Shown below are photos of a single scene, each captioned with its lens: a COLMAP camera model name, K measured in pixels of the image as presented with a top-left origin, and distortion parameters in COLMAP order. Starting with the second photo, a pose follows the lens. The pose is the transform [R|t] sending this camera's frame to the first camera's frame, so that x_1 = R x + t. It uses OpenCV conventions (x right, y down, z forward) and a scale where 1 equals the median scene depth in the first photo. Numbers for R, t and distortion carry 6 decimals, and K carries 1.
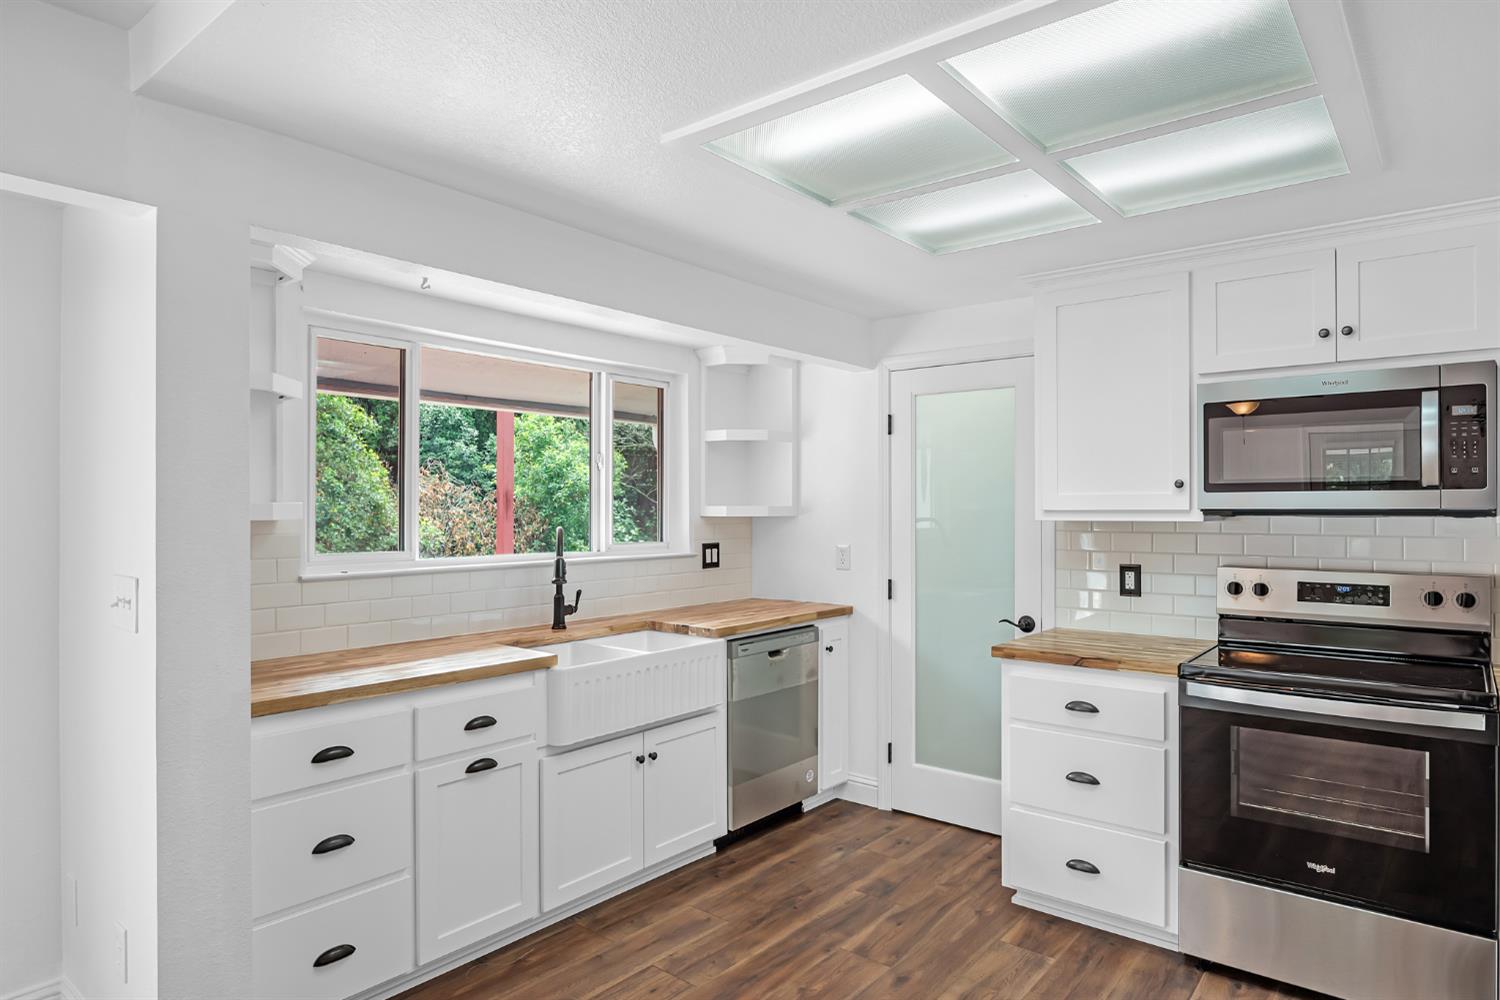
lens RADIAL K [[877.9, 0, 750.1], [0, 877.9, 502.3], [0, 0, 1]] dist [-0.013704, -0.000048]
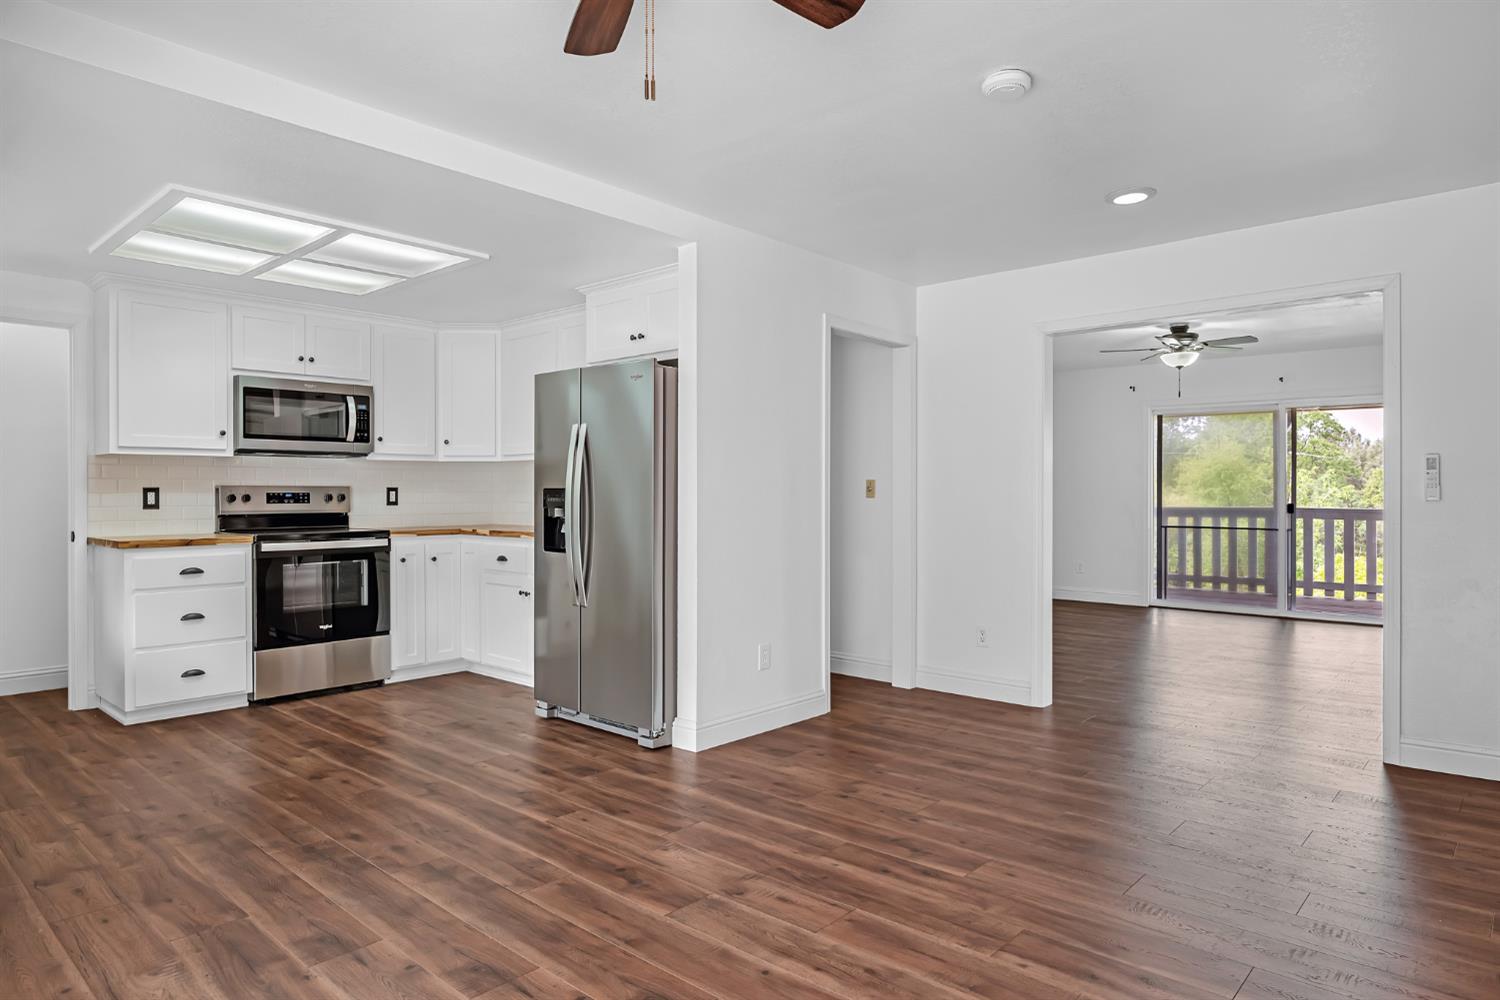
lens RADIAL K [[885.5, 0, 745.0], [0, 885.5, 493.4], [0, 0, 1]] dist [-0.006936, 0.000411]
pose [[0.053476, 0.000699, 0.998569, -1.123268], [-0.002033, 0.999998, -0.000591, 0.092350], [-0.998567, -0.001999, 0.053478, -0.068147]]
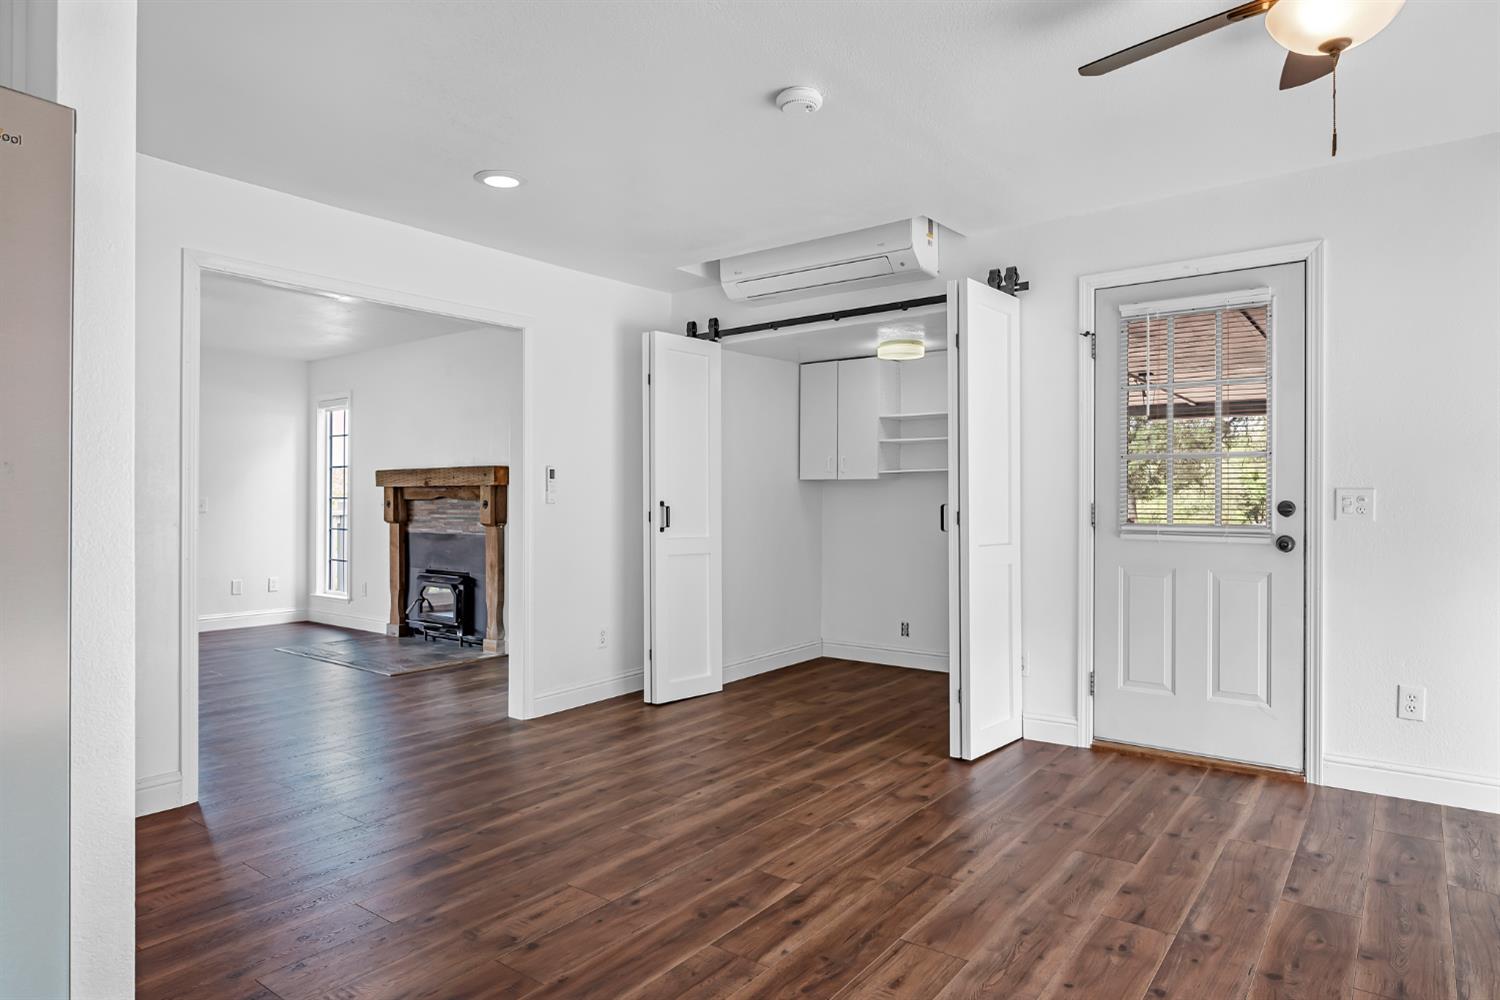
lens RADIAL K [[877.9, 0, 750.1], [0, 877.9, 502.3], [0, 0, 1]] dist [-0.013704, -0.000048]
pose [[-0.999130, -0.002306, -0.041633, -0.134142], [-0.002190, 0.999994, -0.002827, 0.100614], [0.041640, -0.002733, -0.999129, 0.626541]]
